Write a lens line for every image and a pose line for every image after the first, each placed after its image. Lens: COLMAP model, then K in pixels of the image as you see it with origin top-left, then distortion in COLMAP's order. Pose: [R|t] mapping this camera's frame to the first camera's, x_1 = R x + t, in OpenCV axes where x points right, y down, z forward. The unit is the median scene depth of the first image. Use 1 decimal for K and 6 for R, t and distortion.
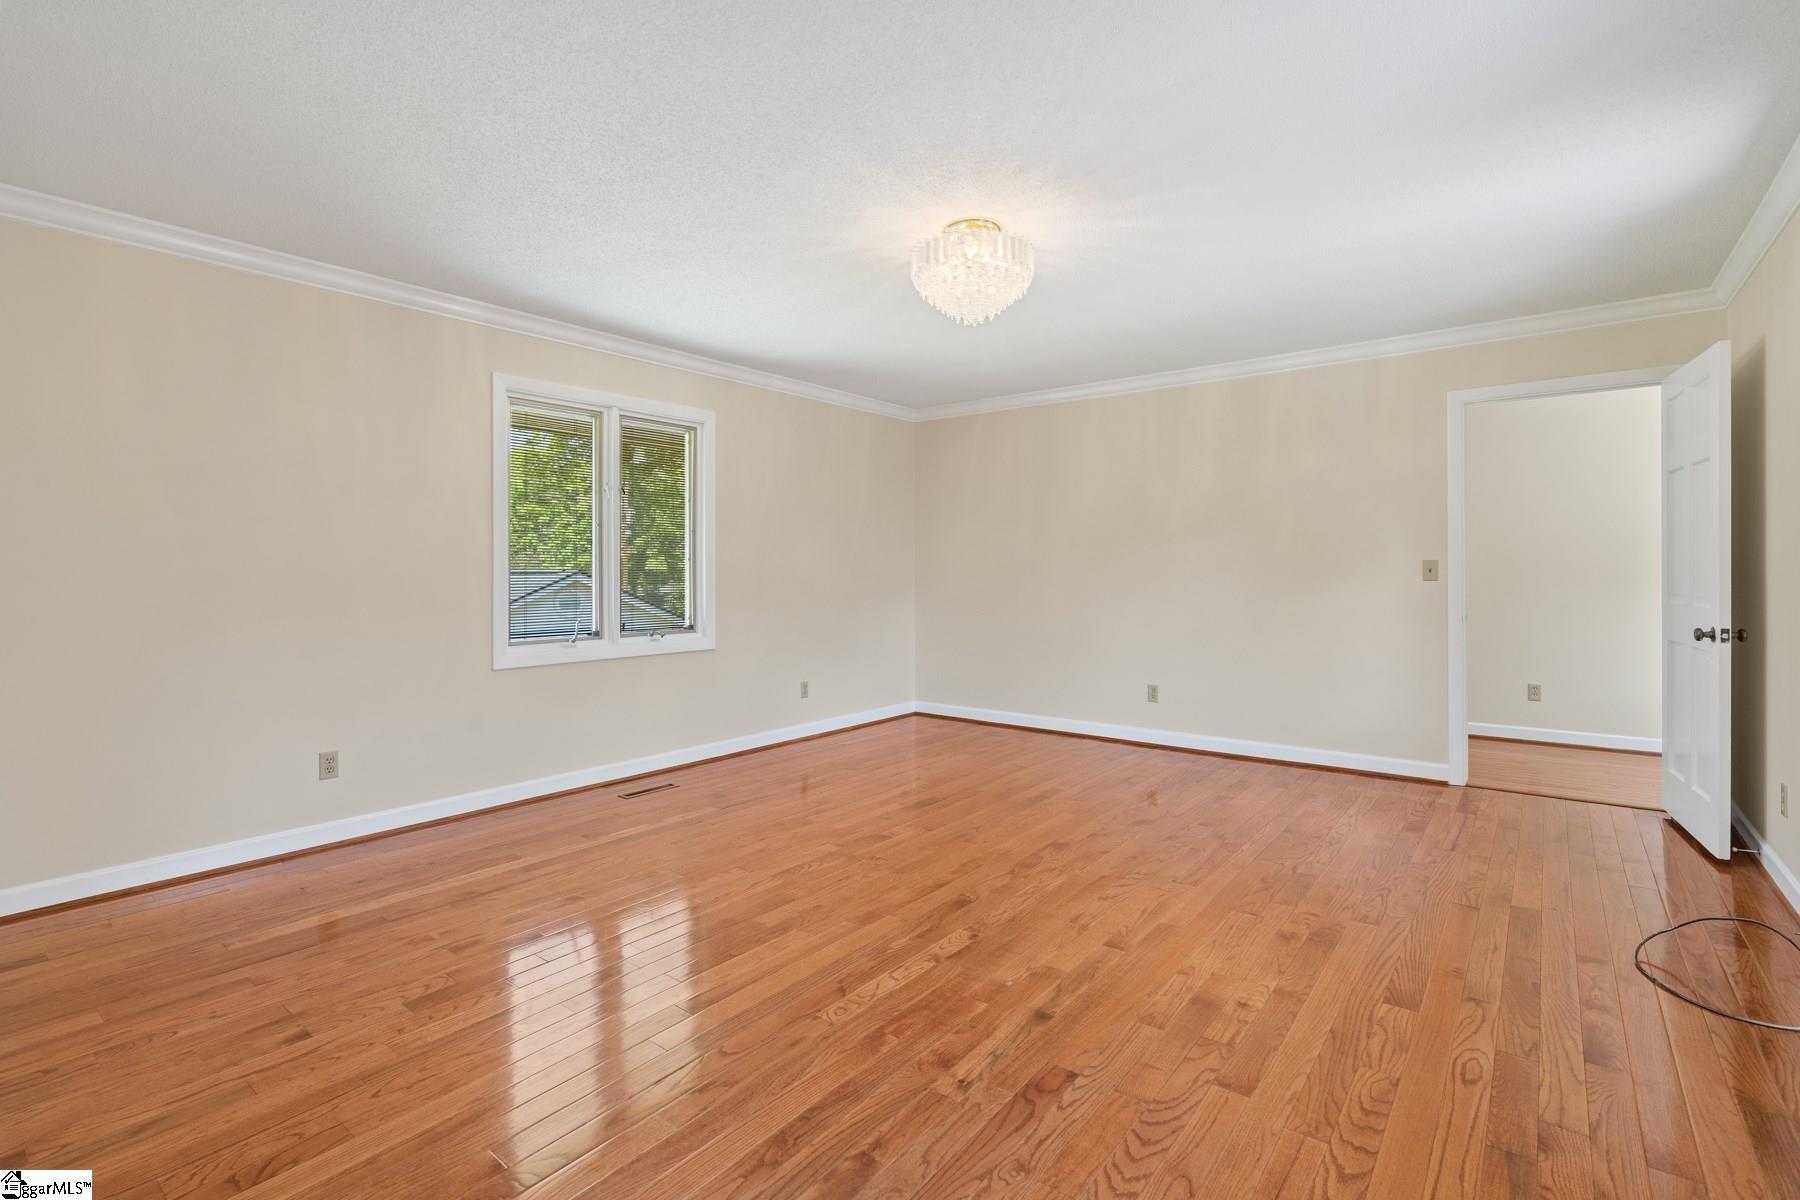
lens RADIAL K [[815.9, 0, 902.3], [0, 815.9, 574.5], [0, 0, 1]] dist [-0.009324, 0.000696]
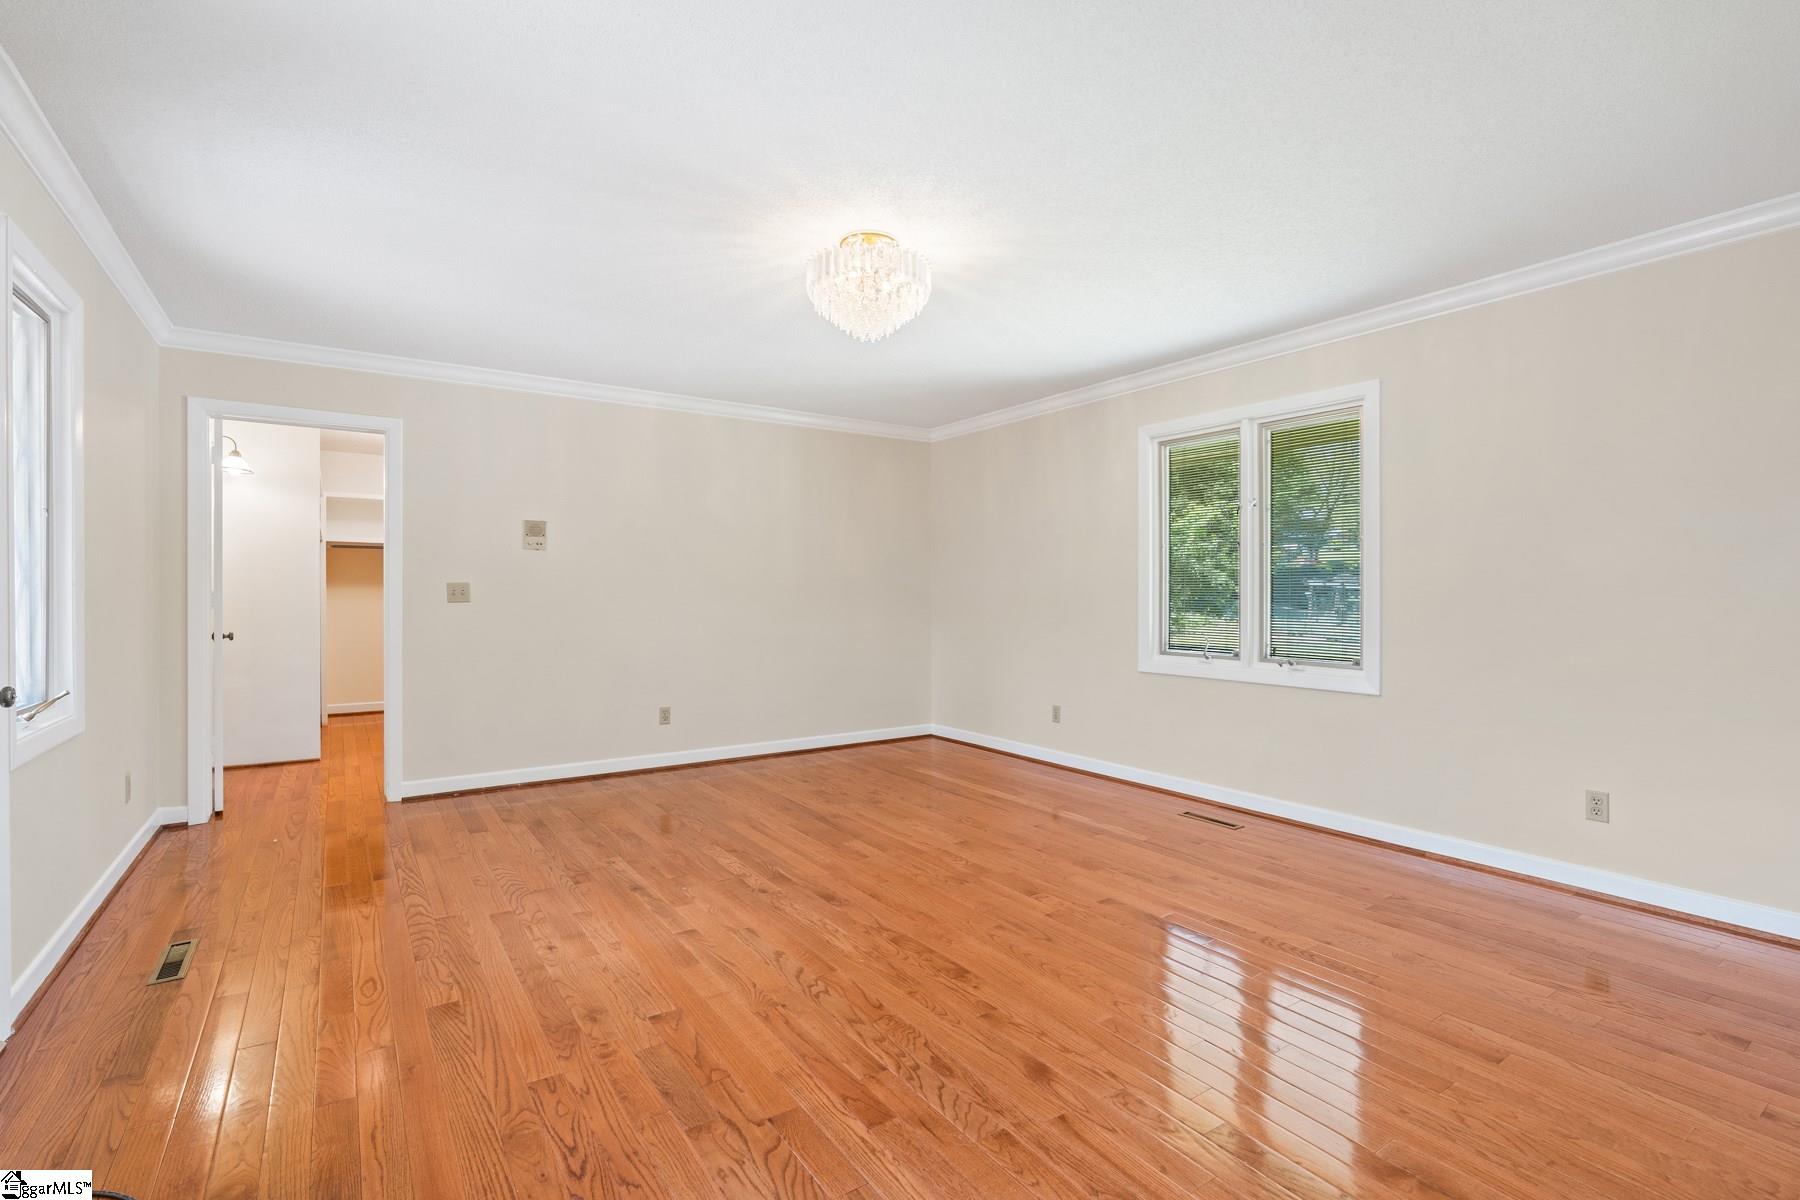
lens RADIAL K [[815.9, 0, 888.8], [0, 815.9, 593.9], [0, 0, 1]] dist [-0.009324, 0.000696]
pose [[-0.300577, 0.004869, -0.953745, 1.038918], [-0.001443, 0.999984, 0.005559, -0.007831], [0.953756, 0.003047, -0.300565, 1.344066]]
